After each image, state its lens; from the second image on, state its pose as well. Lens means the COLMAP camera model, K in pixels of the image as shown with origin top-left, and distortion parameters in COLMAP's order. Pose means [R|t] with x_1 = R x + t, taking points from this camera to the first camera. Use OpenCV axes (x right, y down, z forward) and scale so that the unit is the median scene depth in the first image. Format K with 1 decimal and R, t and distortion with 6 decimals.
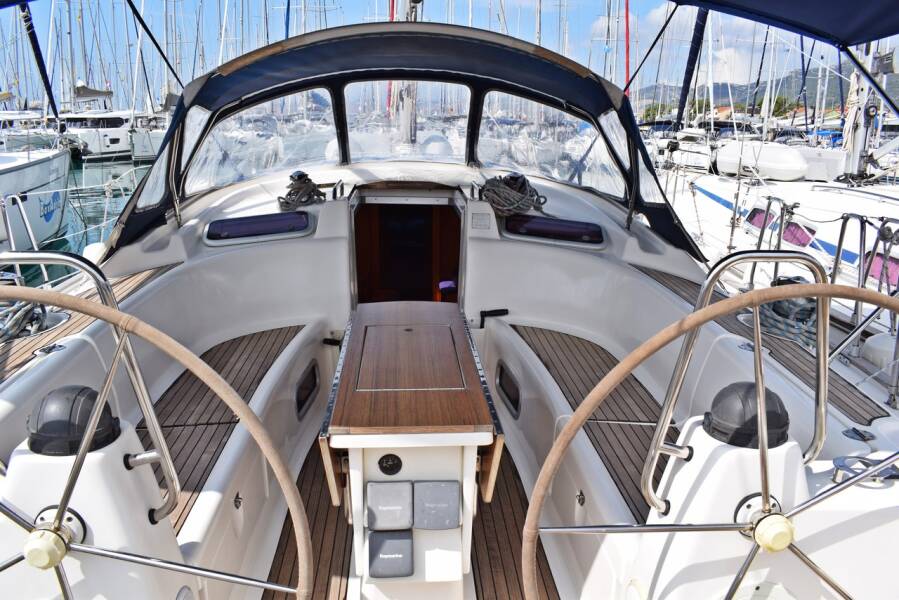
lens RADIAL K [[700.3, 0, 449.5], [0, 700.3, 300.0], [0, 0, 1]] dist [-0.095098, 0.012140]
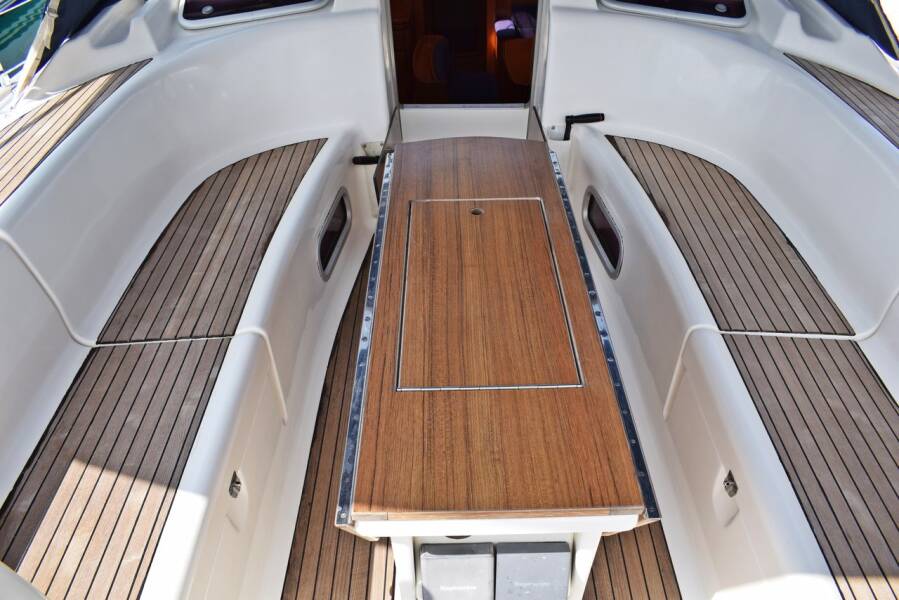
lens RADIAL K [[700.3, 0, 449.5], [0, 700.3, 300.0], [0, 0, 1]] dist [-0.095098, 0.012140]
pose [[0.997942, 0.014868, -0.062378, -0.030145], [0.010483, 0.921838, 0.387433, -0.093334], [0.063263, -0.387289, 0.919785, 0.272048]]
